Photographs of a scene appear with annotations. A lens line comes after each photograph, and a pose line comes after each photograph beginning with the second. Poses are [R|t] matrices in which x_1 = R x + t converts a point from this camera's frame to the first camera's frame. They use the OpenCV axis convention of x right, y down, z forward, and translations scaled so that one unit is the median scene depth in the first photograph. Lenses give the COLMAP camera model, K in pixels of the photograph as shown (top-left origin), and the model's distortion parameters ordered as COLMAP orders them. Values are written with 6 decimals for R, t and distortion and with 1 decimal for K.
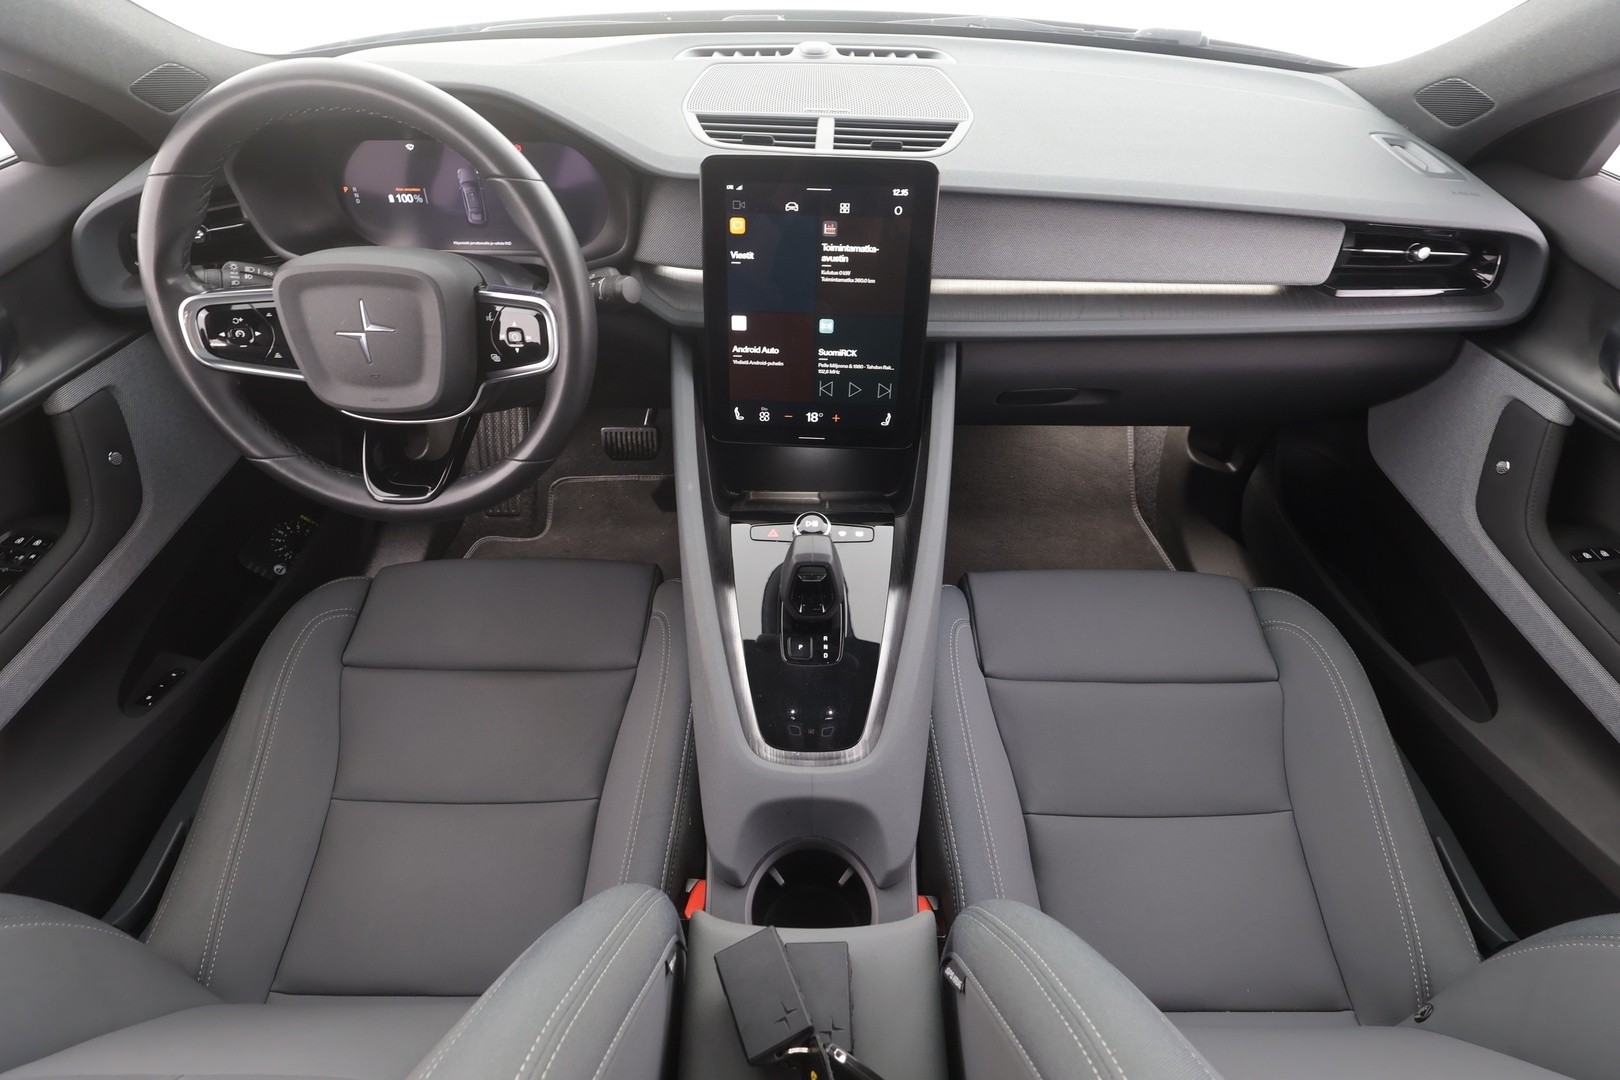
lens RADIAL K [[746.3, 0, 810.0], [0, 746.3, 540.0], [0, 0, 1]] dist [-0.003006, 0.000828]
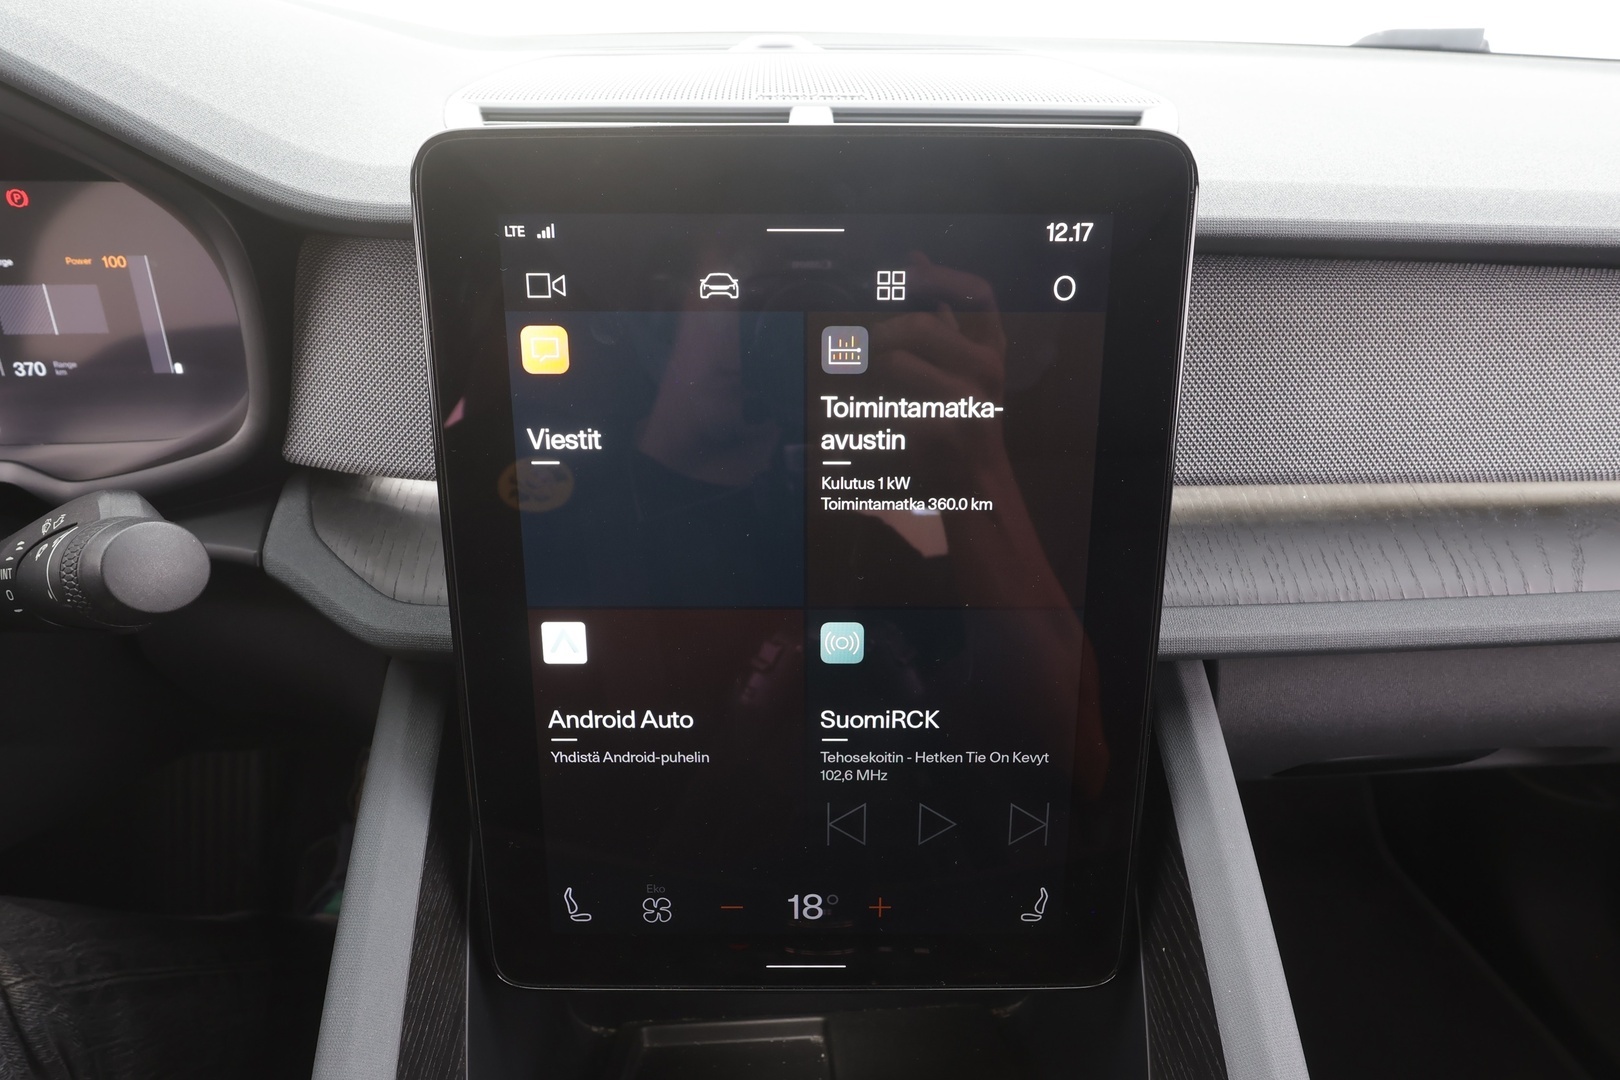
lens RADIAL K [[864.5, 0, 812.6], [0, 864.5, 546.9], [0, 0, 1]] dist [-0.000215, 0.000841]
pose [[0.998612, -0.035511, 0.038910, -0.003206], [0.043678, 0.971081, -0.234723, -0.242256], [-0.029450, 0.236096, 0.971283, 0.639246]]
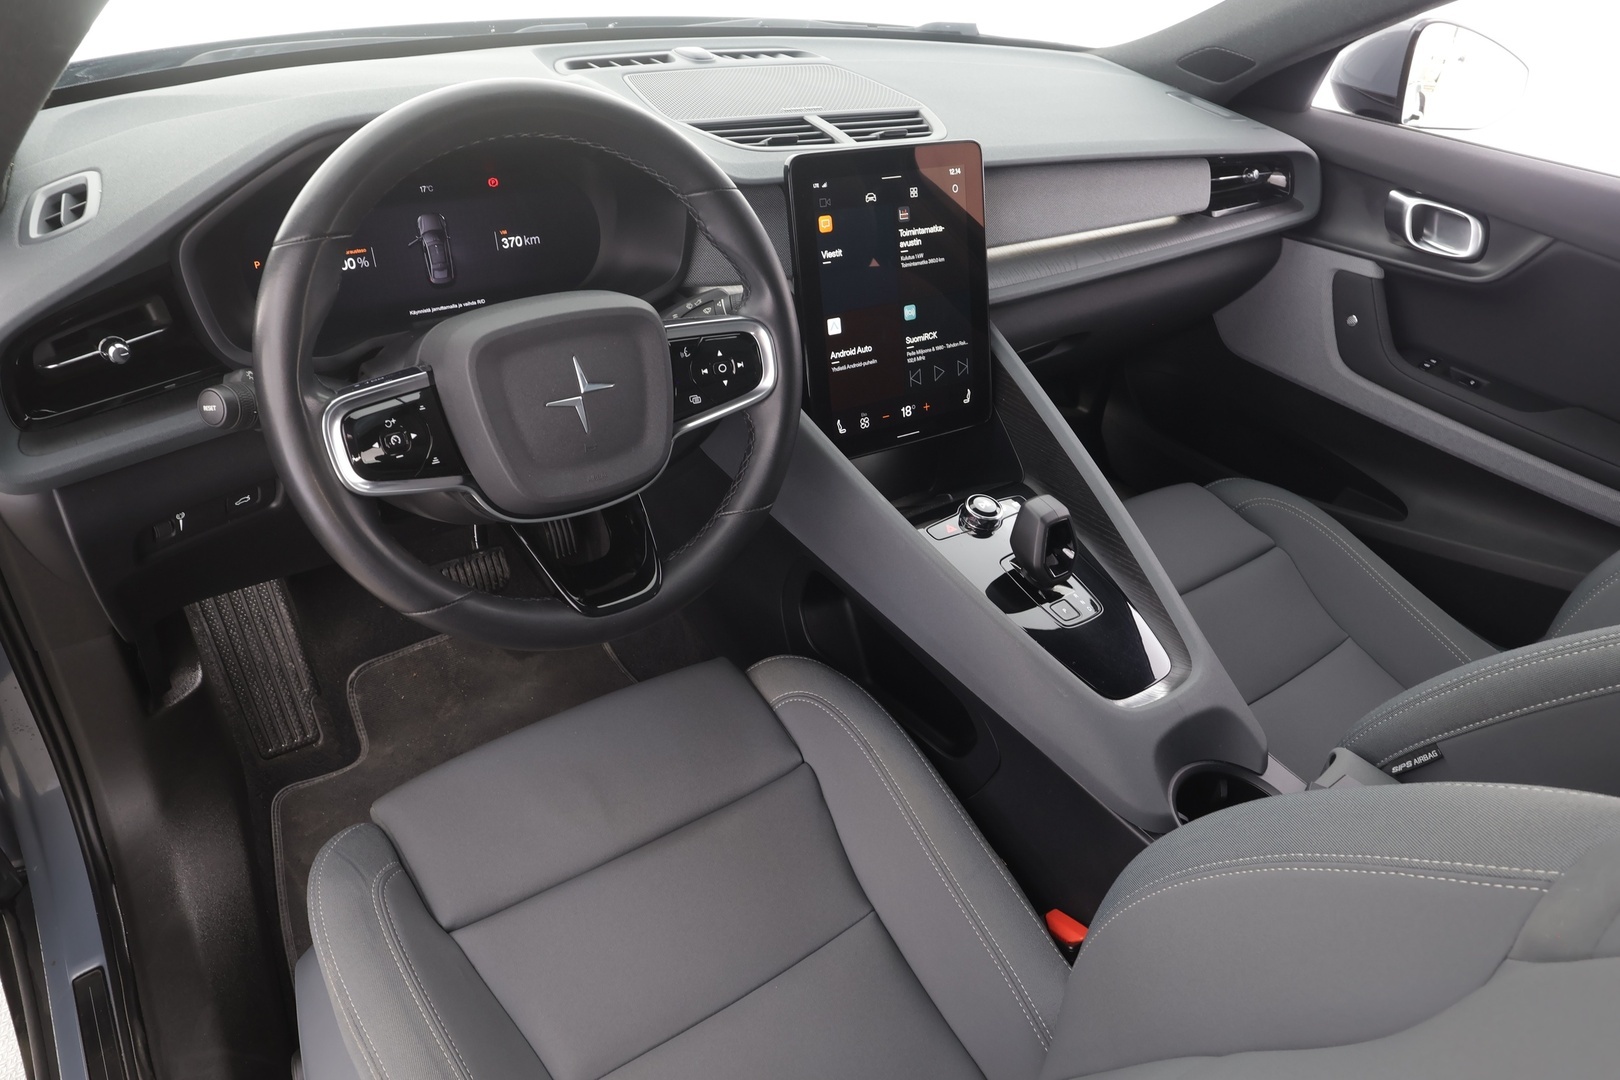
lens RADIAL K [[1037.3, 0, 804.0], [0, 1037.3, 542.2], [0, 0, 1]] dist [0.003172, 0.000201]
pose [[0.811920, -0.286337, 0.508722, -0.856975], [0.359184, 0.931996, -0.048678, 0.004632], [-0.460188, 0.222247, 0.859554, -0.018141]]
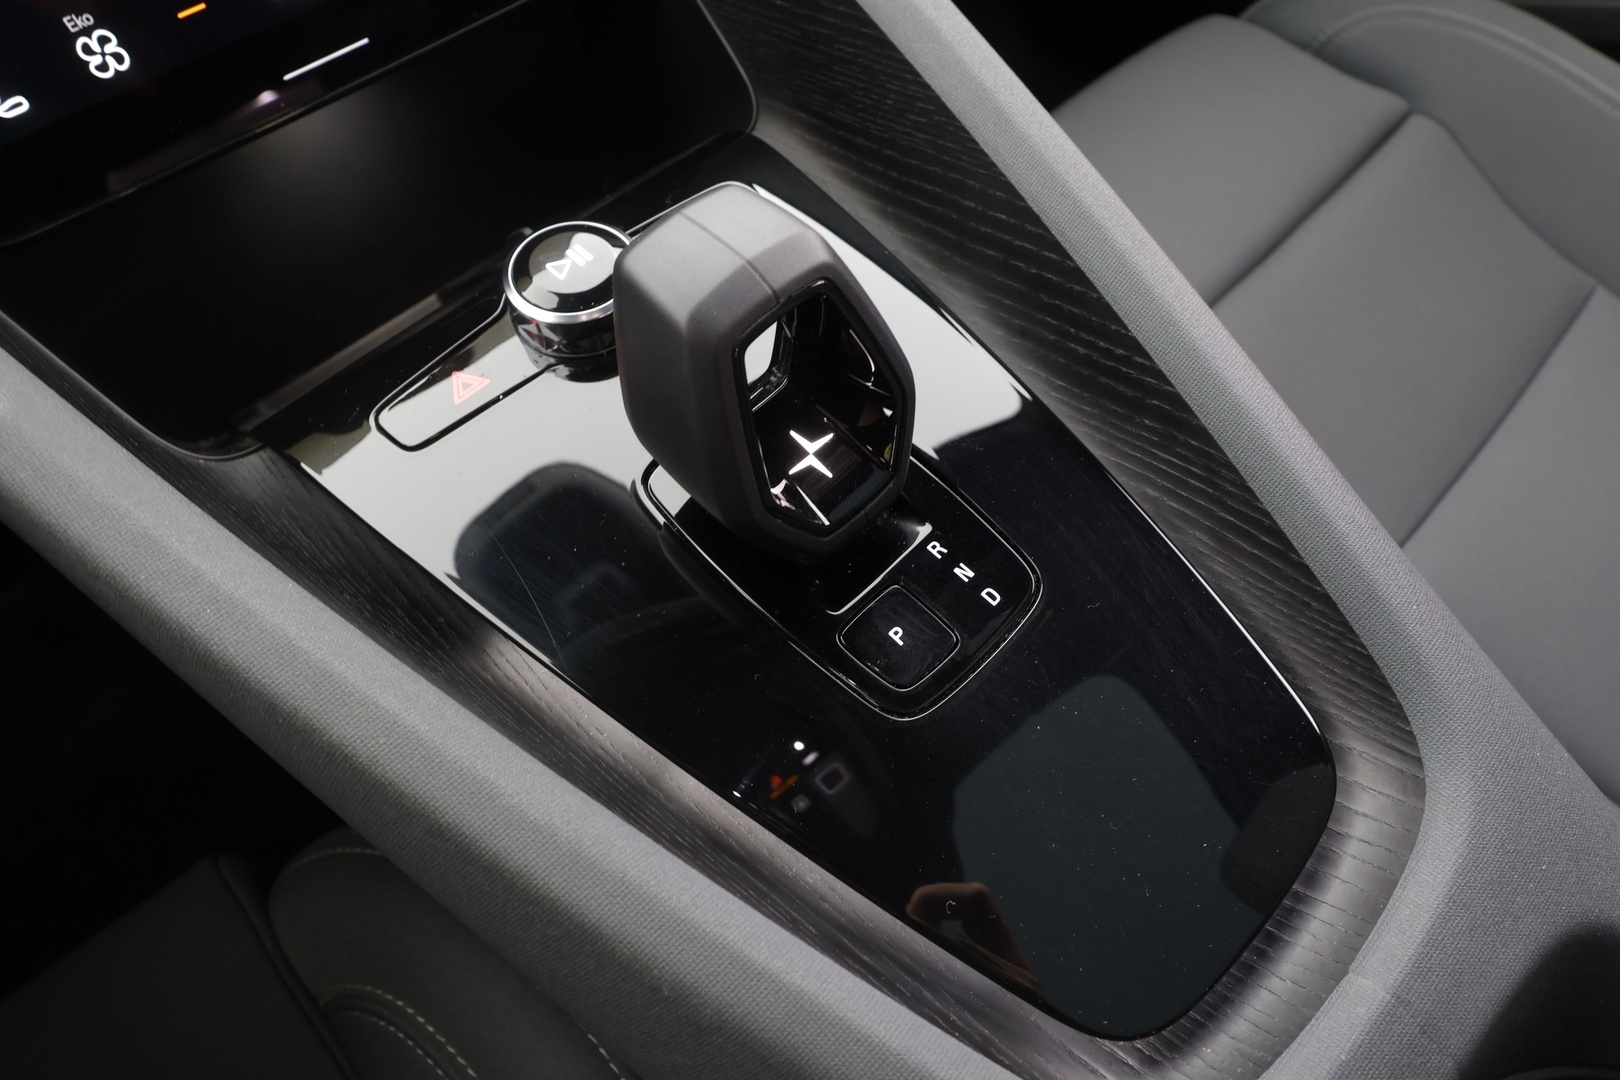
lens RADIAL K [[1037.3, 0, 804.0], [0, 1037.3, 542.2], [0, 0, 1]] dist [0.003172, 0.000201]
pose [[0.696656, -0.614535, 0.370159, -0.135352], [0.567519, 0.787711, 0.239653, 0.014105], [-0.438853, 0.043117, 0.897524, 0.630335]]
